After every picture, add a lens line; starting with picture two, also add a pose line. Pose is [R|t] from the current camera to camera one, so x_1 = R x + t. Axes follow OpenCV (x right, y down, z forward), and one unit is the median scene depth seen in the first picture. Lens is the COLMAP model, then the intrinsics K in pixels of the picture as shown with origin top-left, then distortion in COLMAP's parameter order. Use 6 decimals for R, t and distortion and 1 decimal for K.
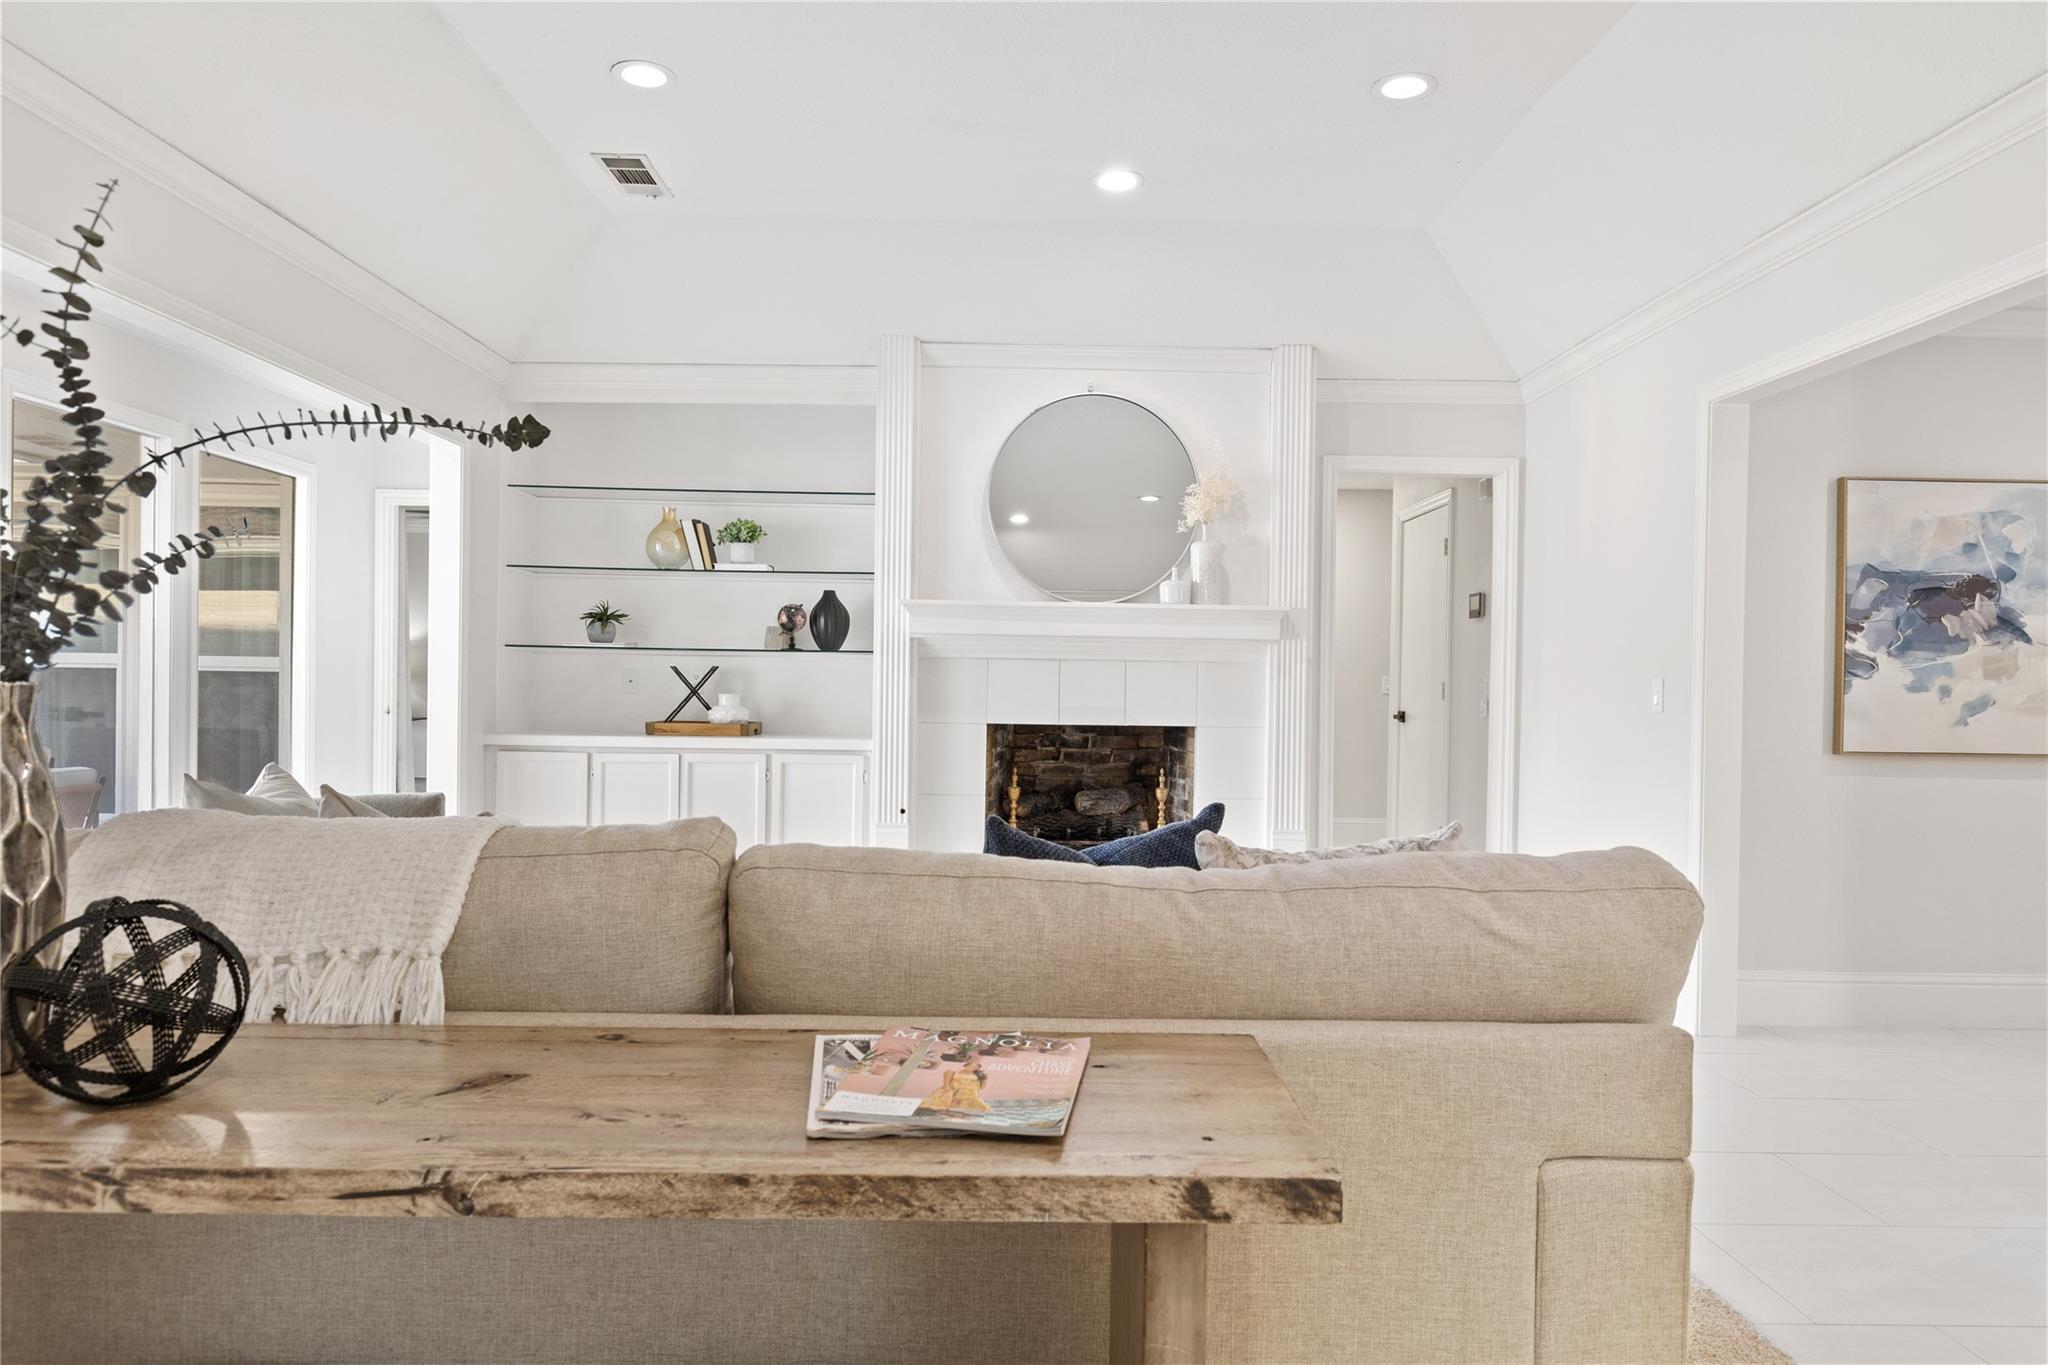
lens RADIAL K [[1340.8, 0, 1021.7], [0, 1340.8, 687.5], [0, 0, 1]] dist [-0.000519, -0.003937]
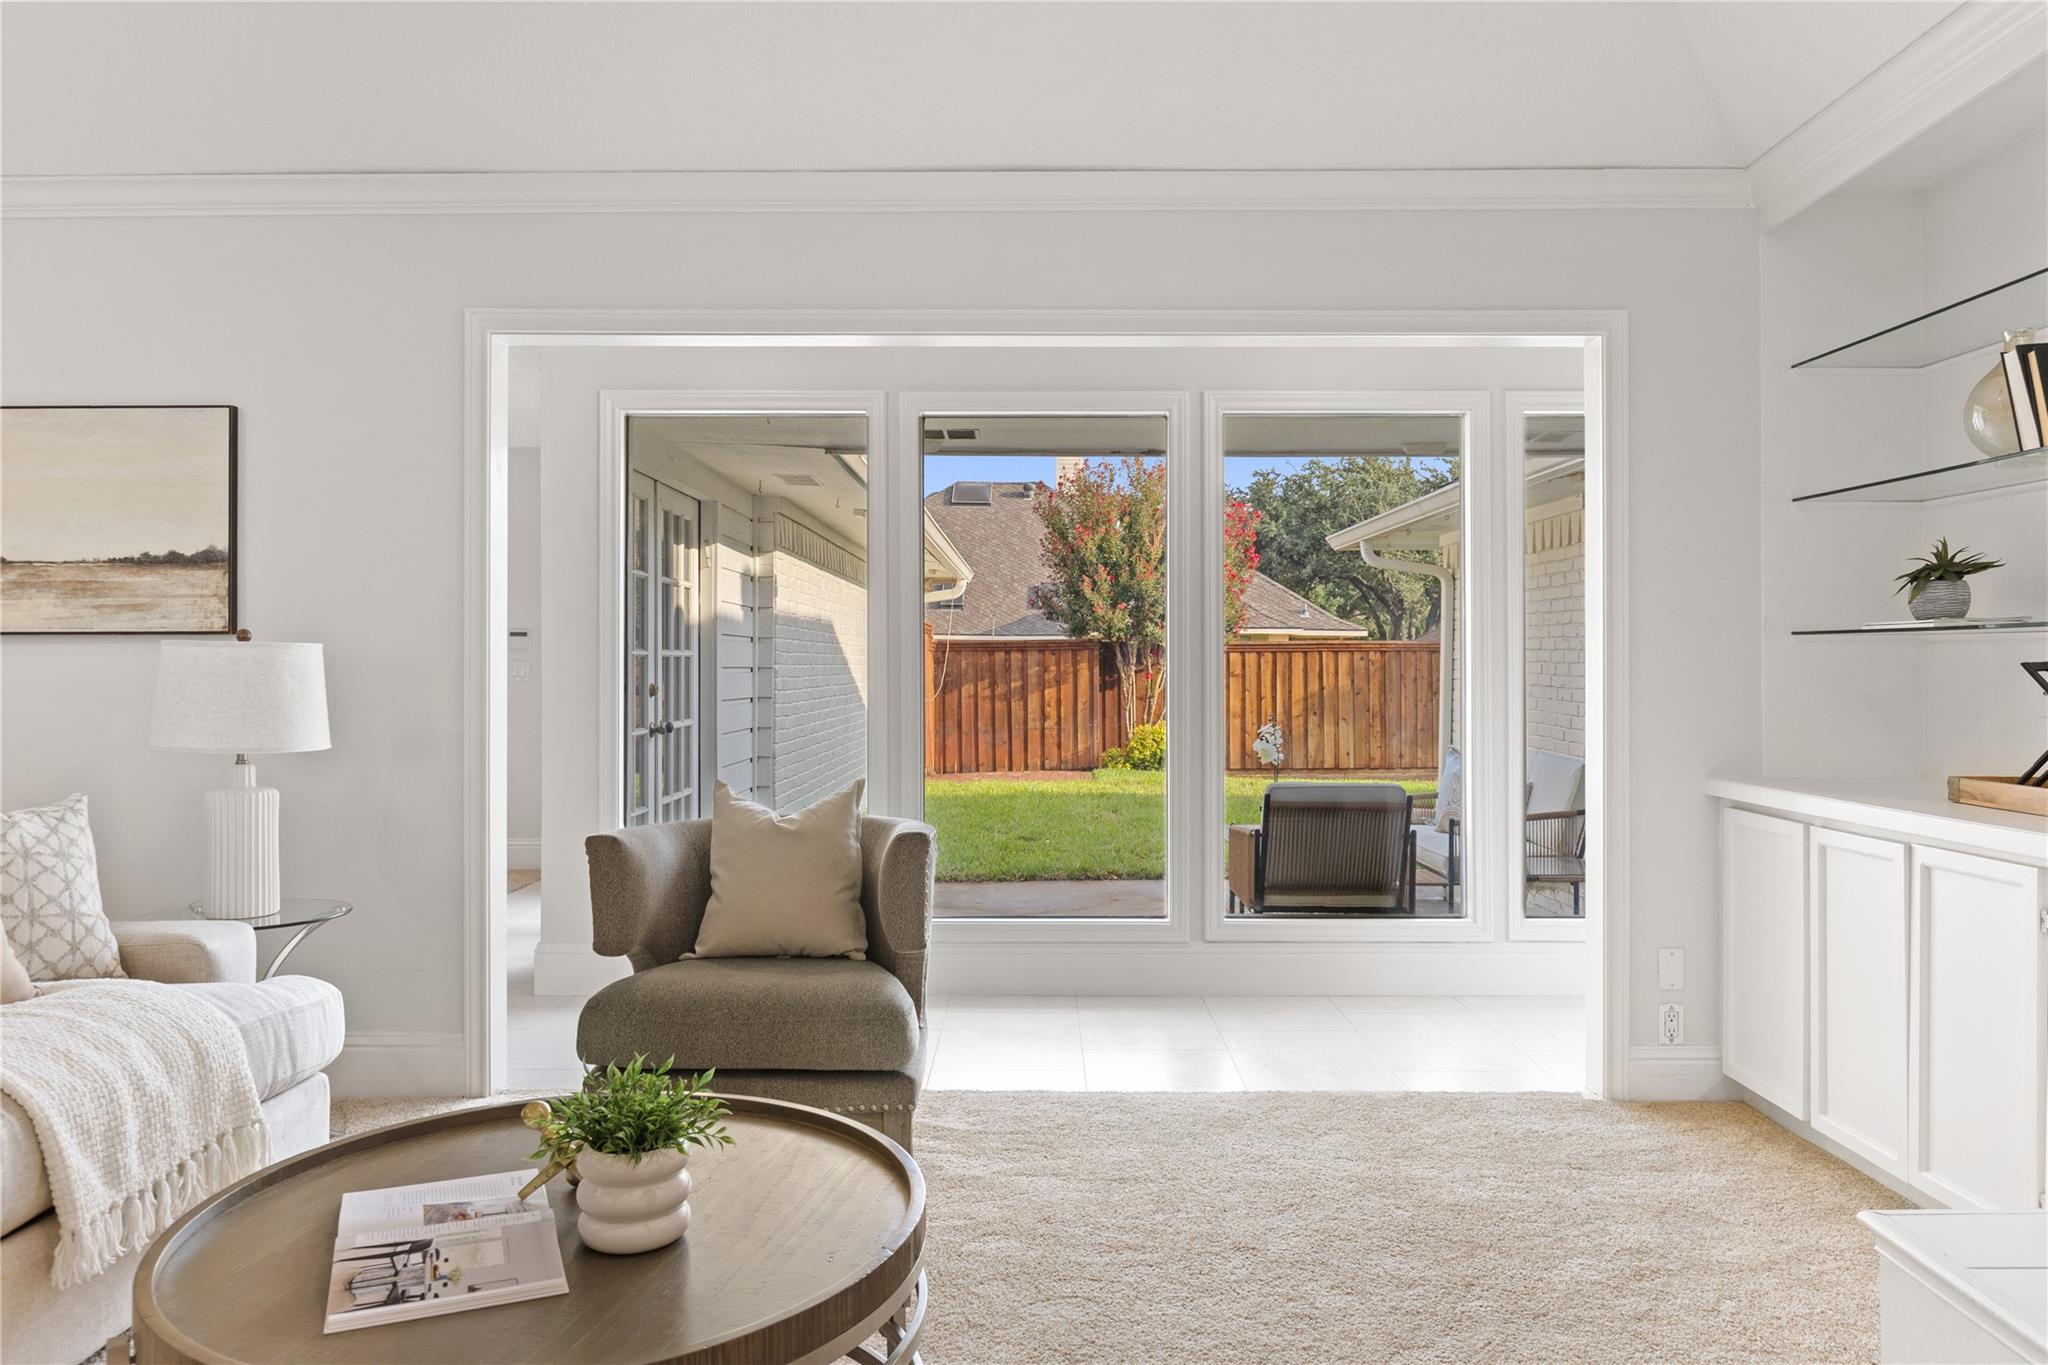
lens RADIAL K [[1379.7, 0, 1031.0], [0, 1379.7, 669.3], [0, 0, 1]] dist [-0.003197, -0.000971]
pose [[-0.013911, -0.013722, -0.999809, 0.247188], [-0.006742, 0.999884, -0.013629, -0.004549], [0.999881, 0.006551, -0.014002, 0.695465]]
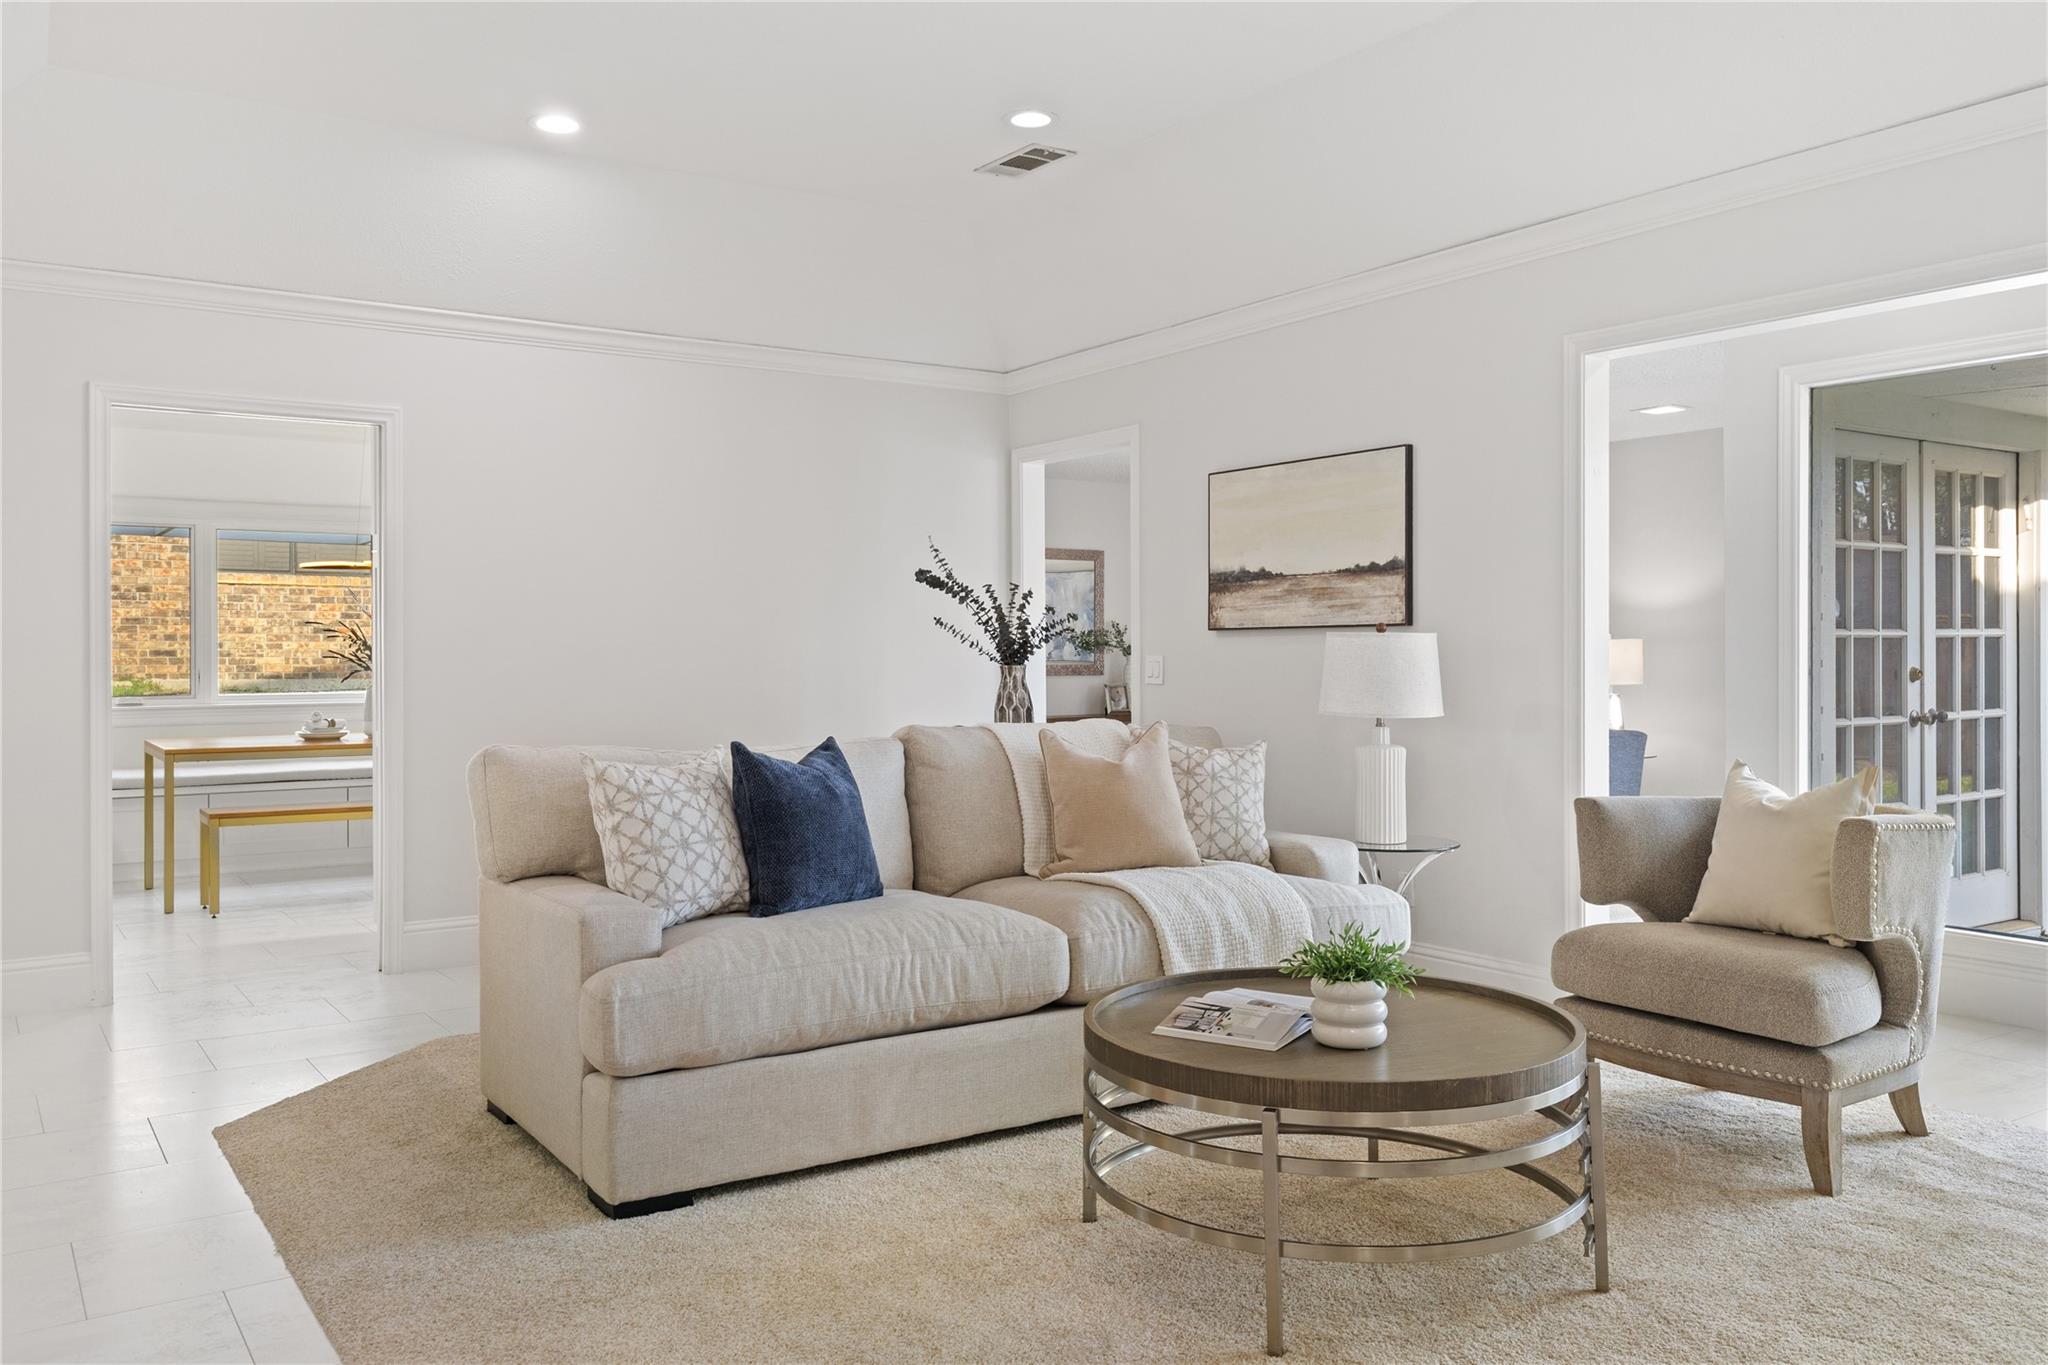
lens RADIAL K [[1590.4, 0, 1021.3], [0, 1590.4, 680.2], [0, 0, 1]] dist [0.007365, -0.012570]
pose [[-0.836848, -0.001435, -0.547434, 0.312743], [-0.011896, 0.999808, 0.015563, -0.006878], [0.547306, 0.019536, -0.836704, 0.971998]]
